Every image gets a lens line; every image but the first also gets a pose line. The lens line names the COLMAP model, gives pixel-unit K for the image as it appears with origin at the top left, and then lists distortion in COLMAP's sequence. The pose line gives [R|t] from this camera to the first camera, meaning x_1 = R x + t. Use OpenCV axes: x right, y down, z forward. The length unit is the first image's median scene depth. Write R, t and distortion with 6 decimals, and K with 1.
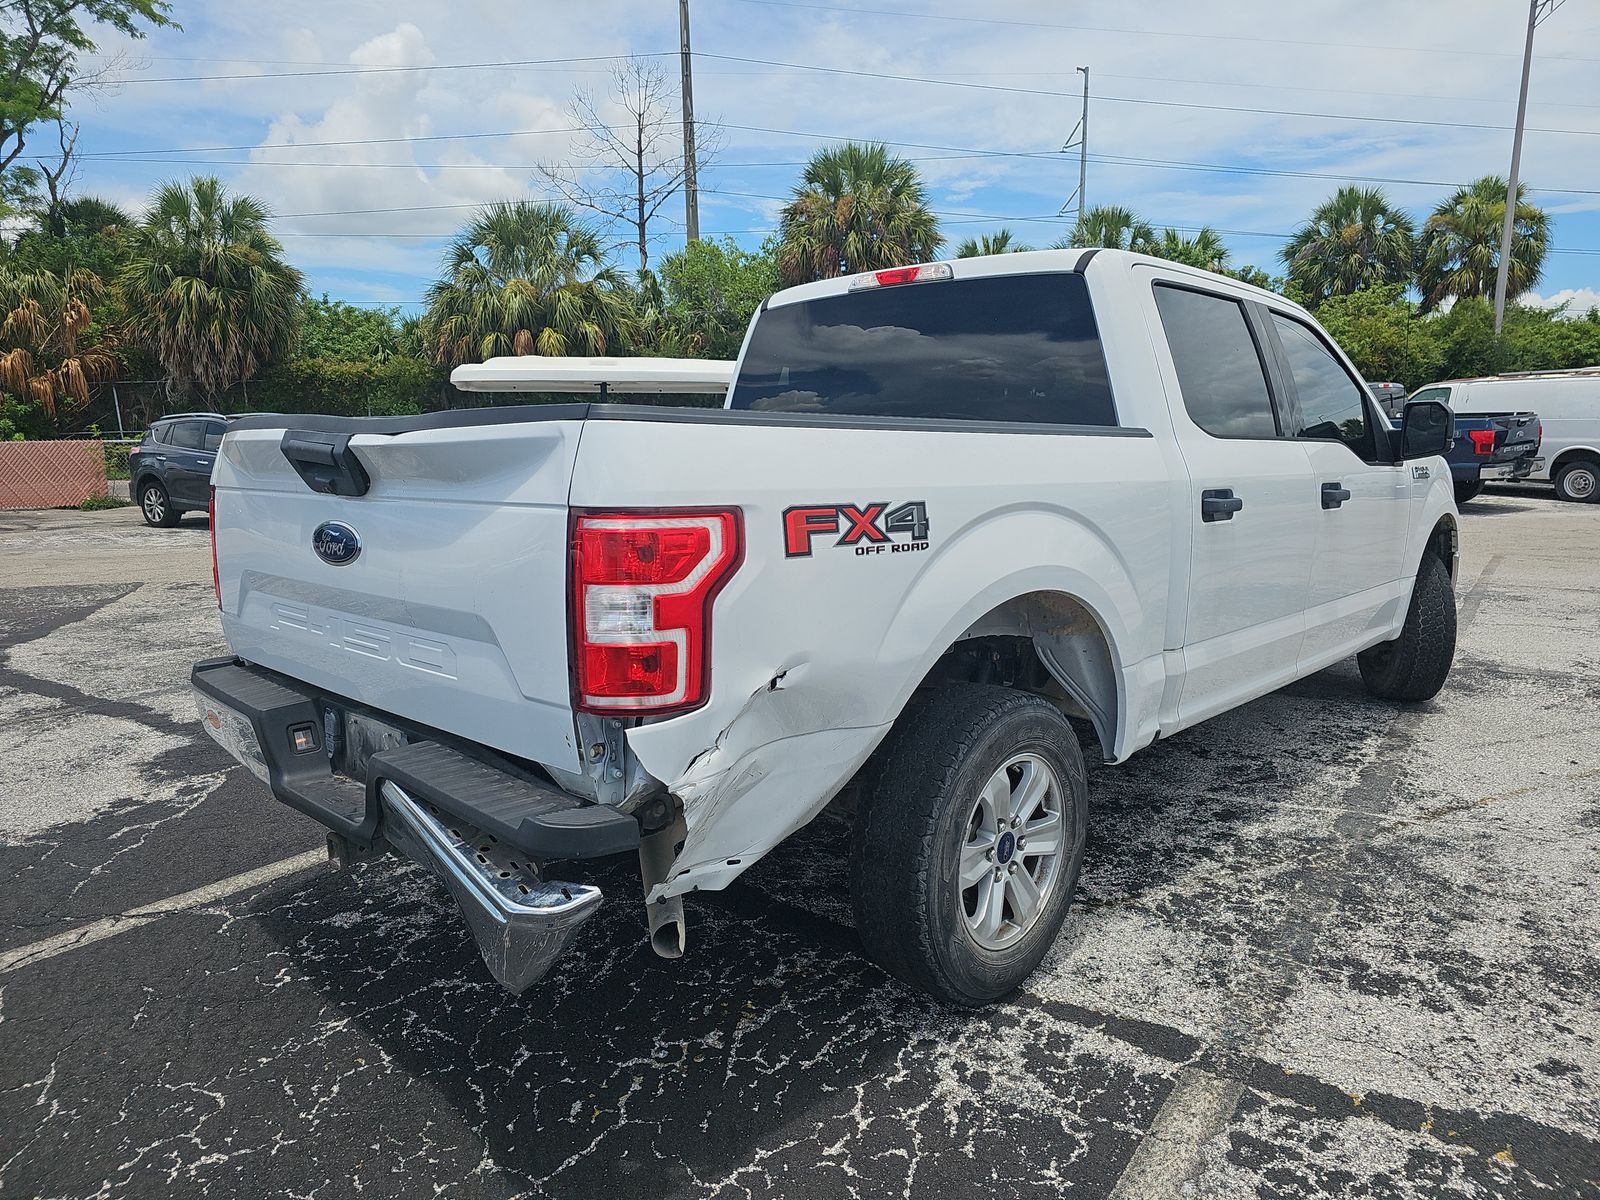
lens RADIAL K [[1060.9, 0, 788.4], [0, 1060.9, 587.4], [0, 0, 1]] dist [0.027100, -0.027131]
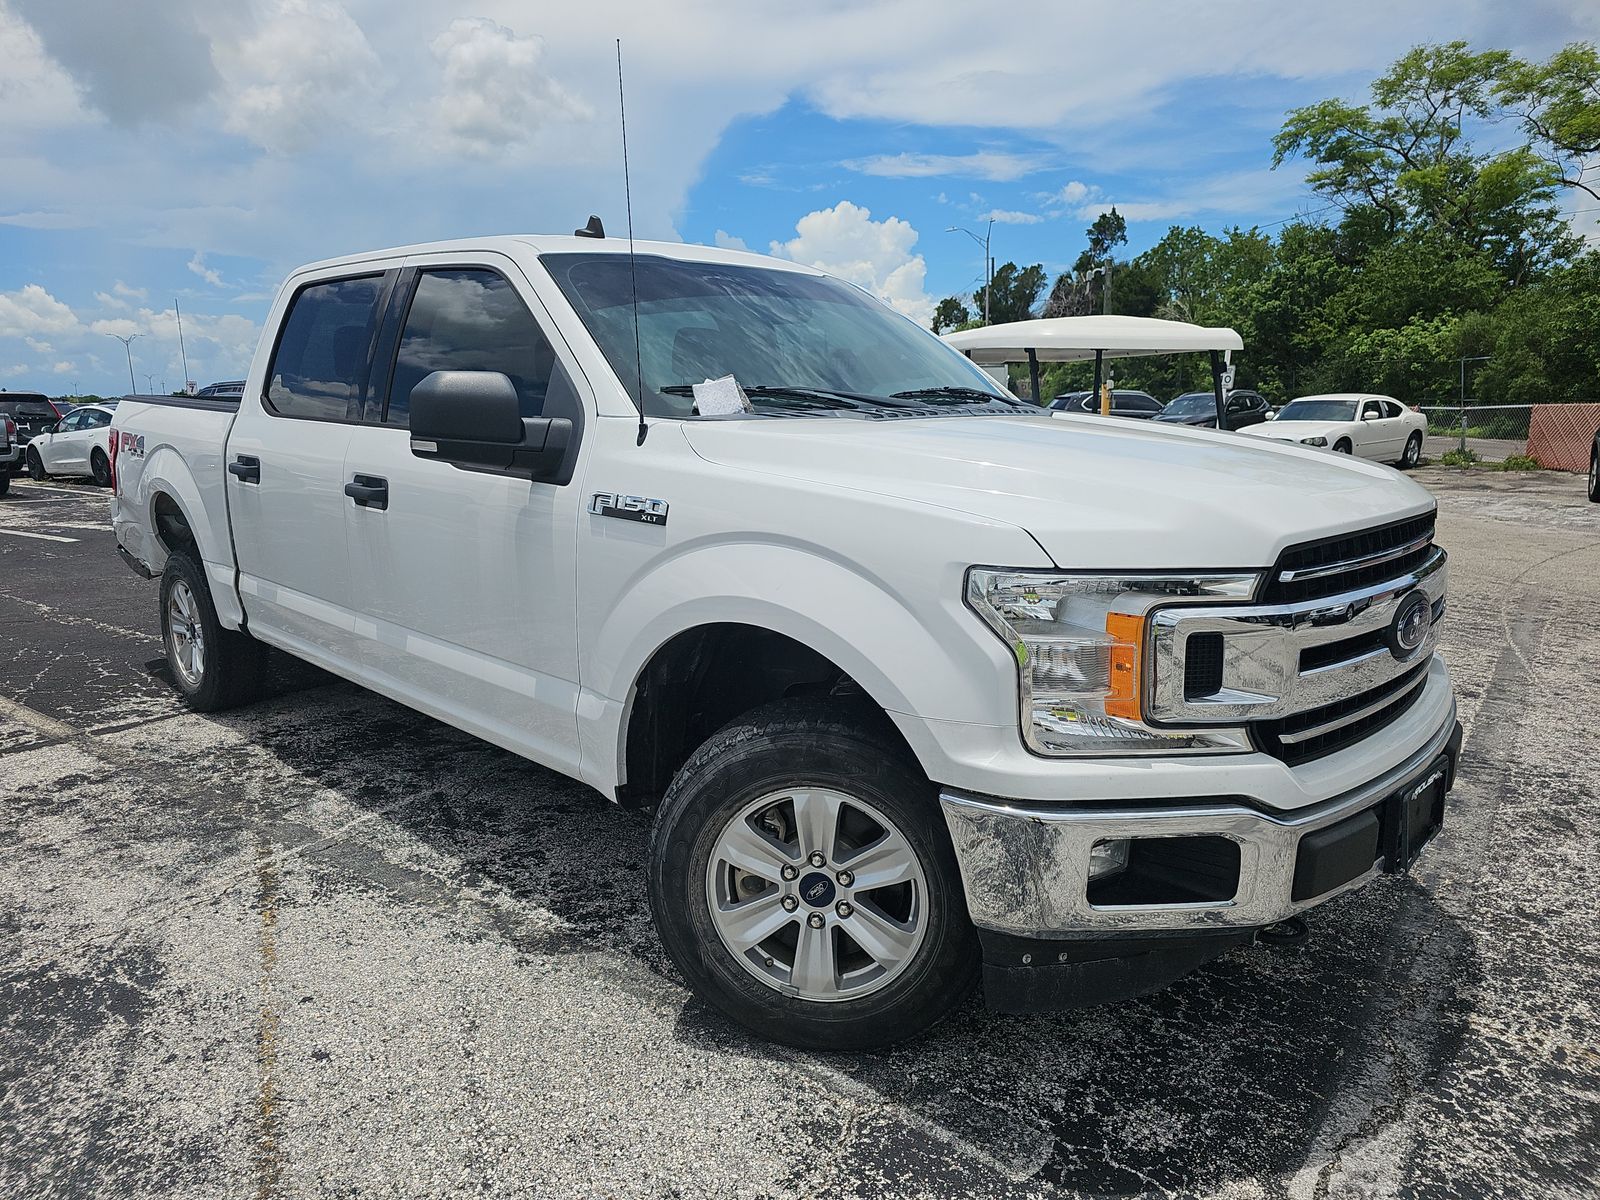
lens RADIAL K [[1060.9, 0, 793.9], [0, 1060.9, 601.8], [0, 0, 1]] dist [0.027100, -0.027131]
pose [[-0.002281, 0.199946, -0.979804, 1.535332], [-0.141881, 0.969830, 0.198241, -0.248871], [0.989881, 0.139468, 0.026156, 1.502401]]
